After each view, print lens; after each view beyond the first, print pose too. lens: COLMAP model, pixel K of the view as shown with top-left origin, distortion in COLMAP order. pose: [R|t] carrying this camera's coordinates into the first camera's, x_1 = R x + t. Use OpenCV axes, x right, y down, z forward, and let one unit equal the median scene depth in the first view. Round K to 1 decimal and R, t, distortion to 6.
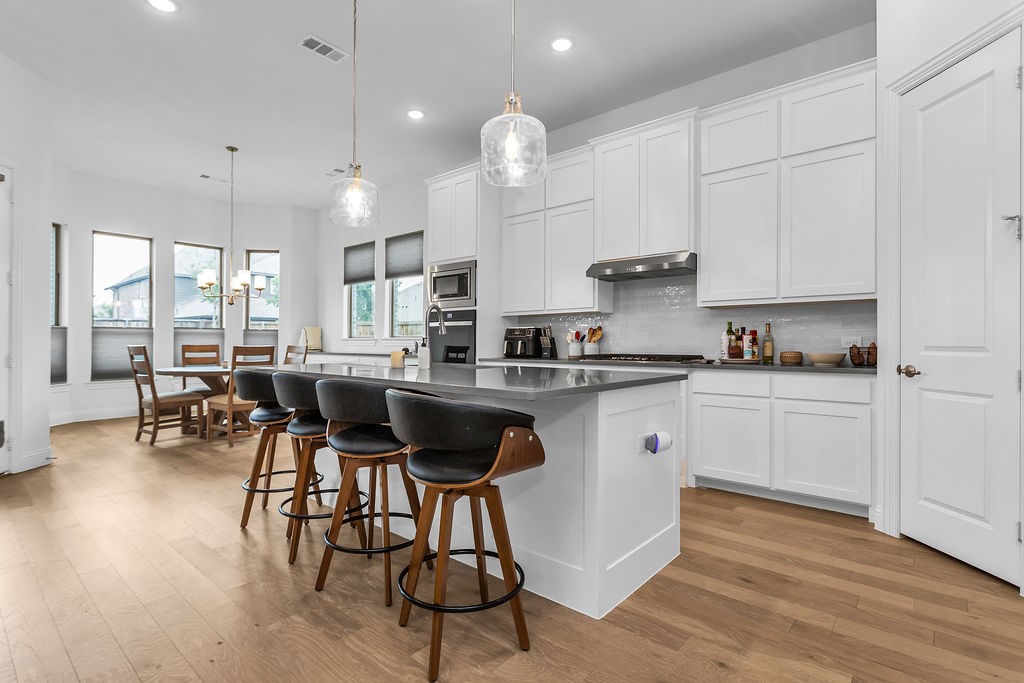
lens RADIAL K [[493.3, 0, 512.0], [0, 493.3, 341.5], [0, 0, 1]] dist [0.000627, 0.000022]
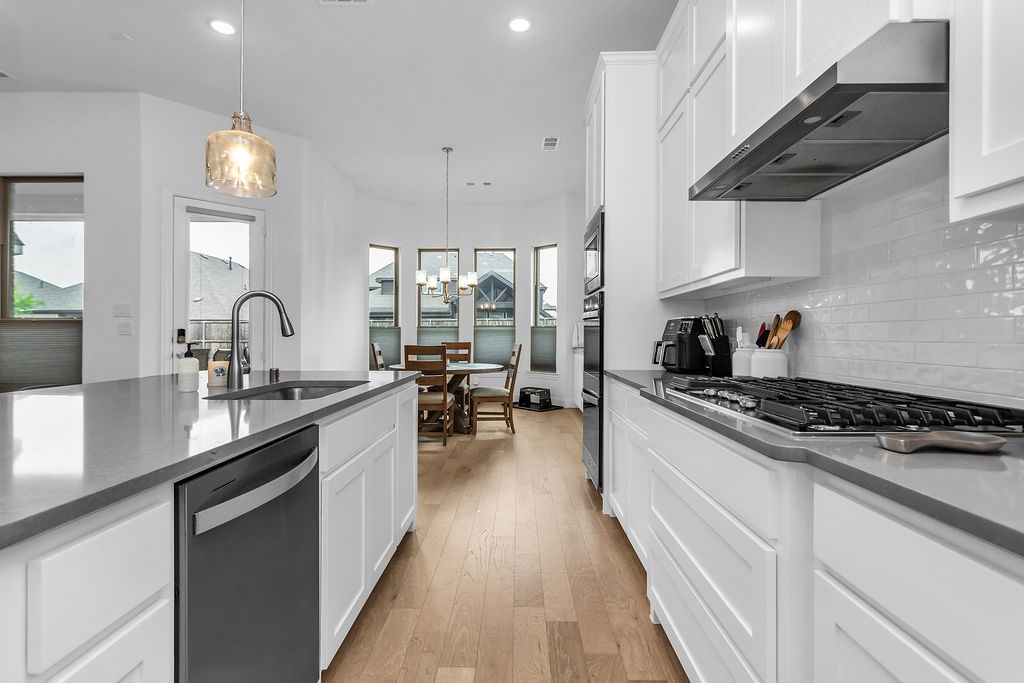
lens RADIAL K [[493.3, 0, 512.0], [0, 493.3, 341.5], [0, 0, 1]] dist [0.000627, 0.000022]
pose [[0.658699, 0.007443, -0.752369, 0.319912], [0.000754, 0.999944, 0.010553, -0.008234], [0.752406, -0.007519, 0.658657, 0.500673]]
